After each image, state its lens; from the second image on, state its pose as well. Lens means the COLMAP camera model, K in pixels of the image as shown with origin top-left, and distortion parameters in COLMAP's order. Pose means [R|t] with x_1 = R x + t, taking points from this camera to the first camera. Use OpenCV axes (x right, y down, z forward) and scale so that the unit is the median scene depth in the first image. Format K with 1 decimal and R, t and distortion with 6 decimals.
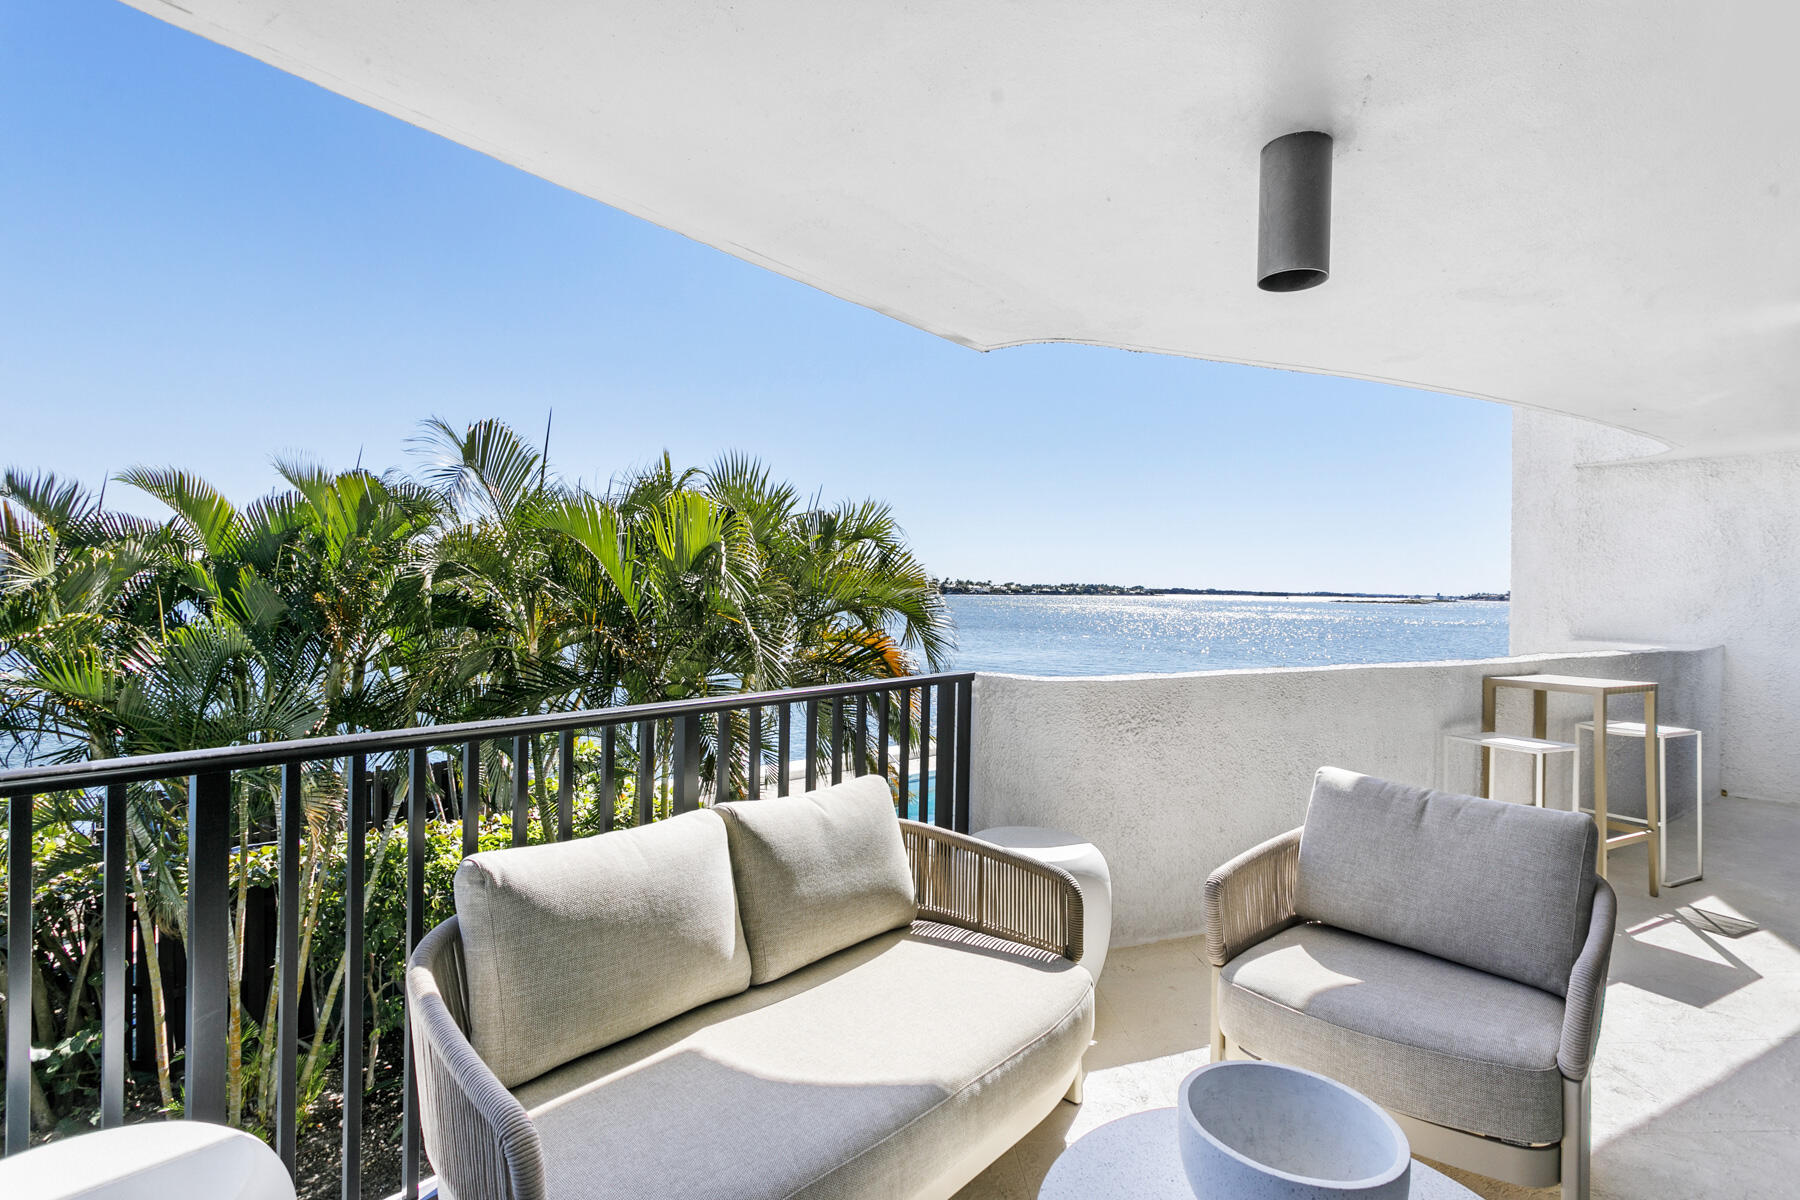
lens RADIAL K [[878.6, 0, 866.3], [0, 878.6, 584.8], [0, 0, 1]] dist [0.004383, 0.000283]
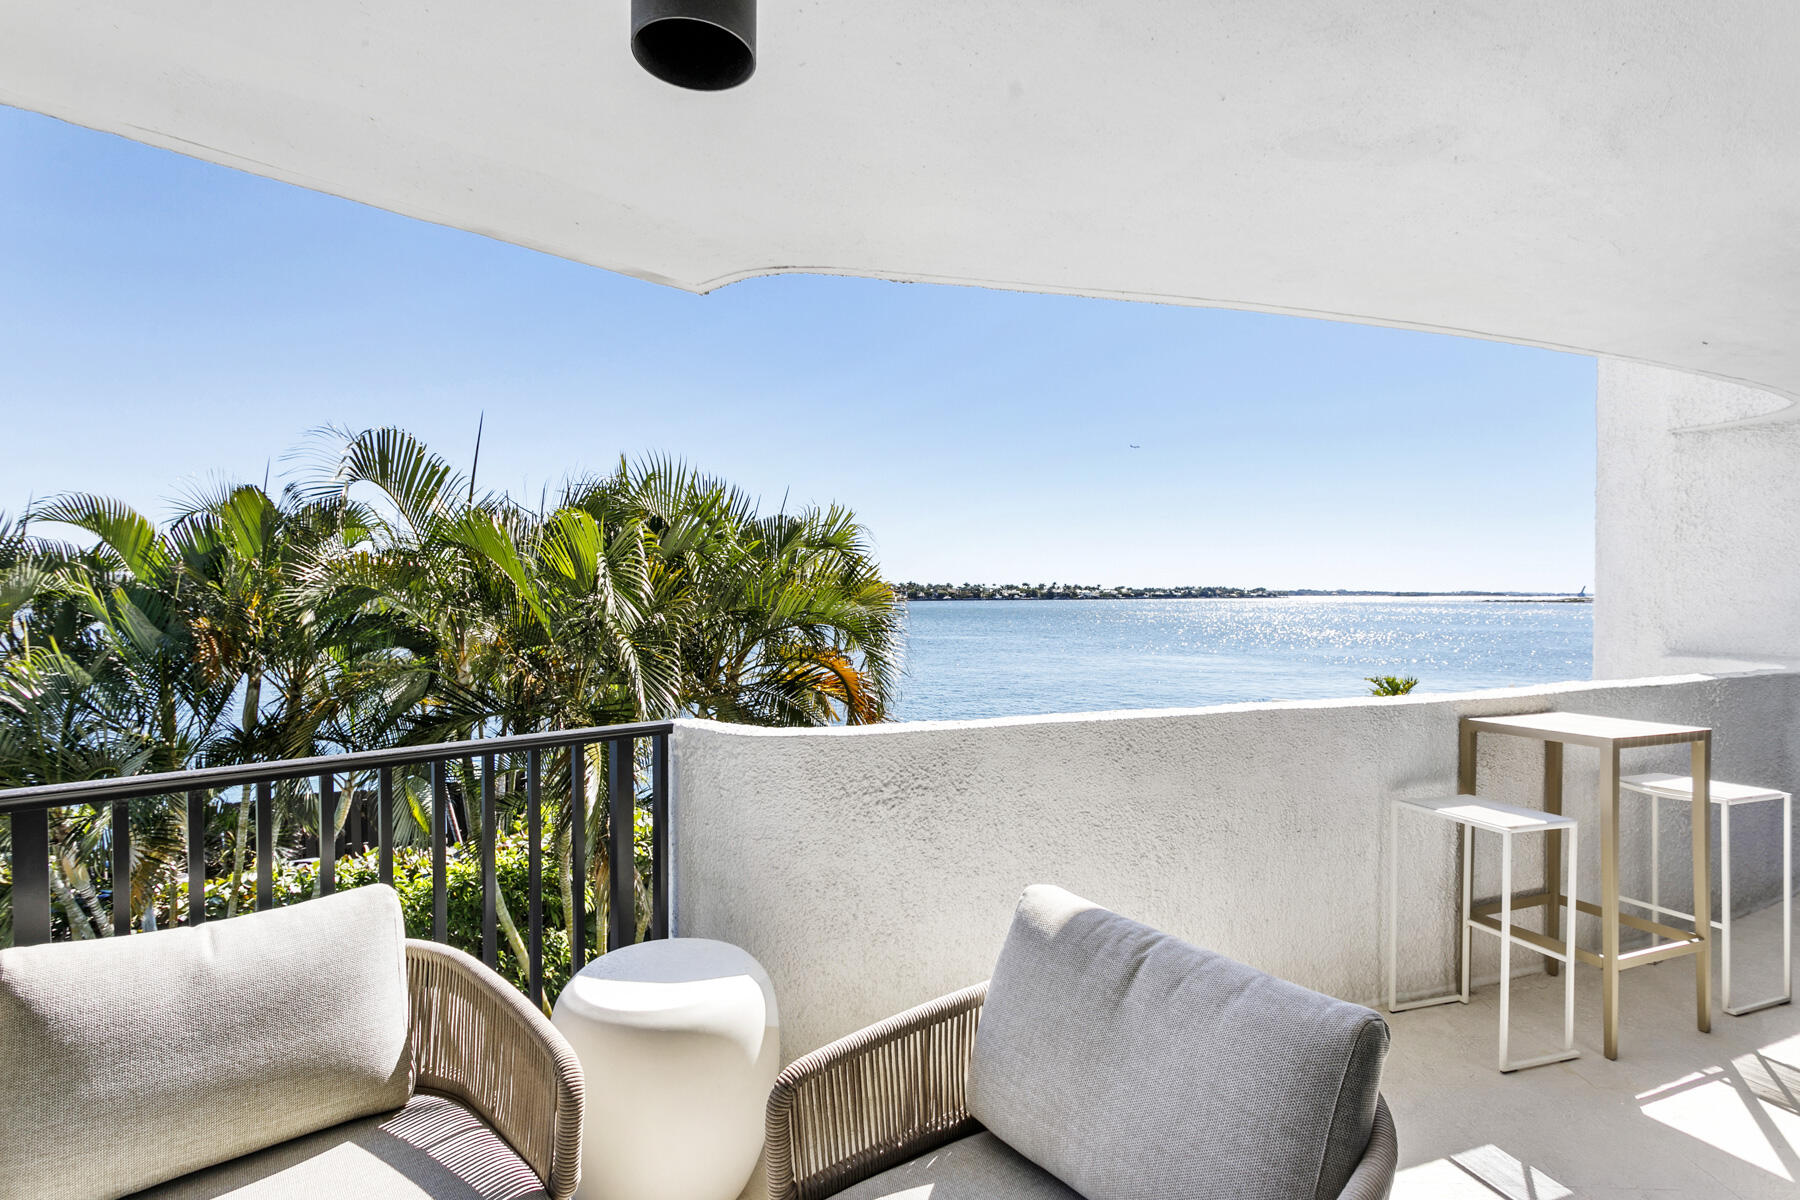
lens RADIAL K [[878.6, 0, 881.4], [0, 878.6, 605.5], [0, 0, 1]] dist [0.004383, 0.000283]
pose [[0.993087, -0.014494, -0.116484, 0.310954], [0.016342, 0.999755, 0.014933, -0.007468], [0.116239, -0.016733, 0.993080, 0.219578]]
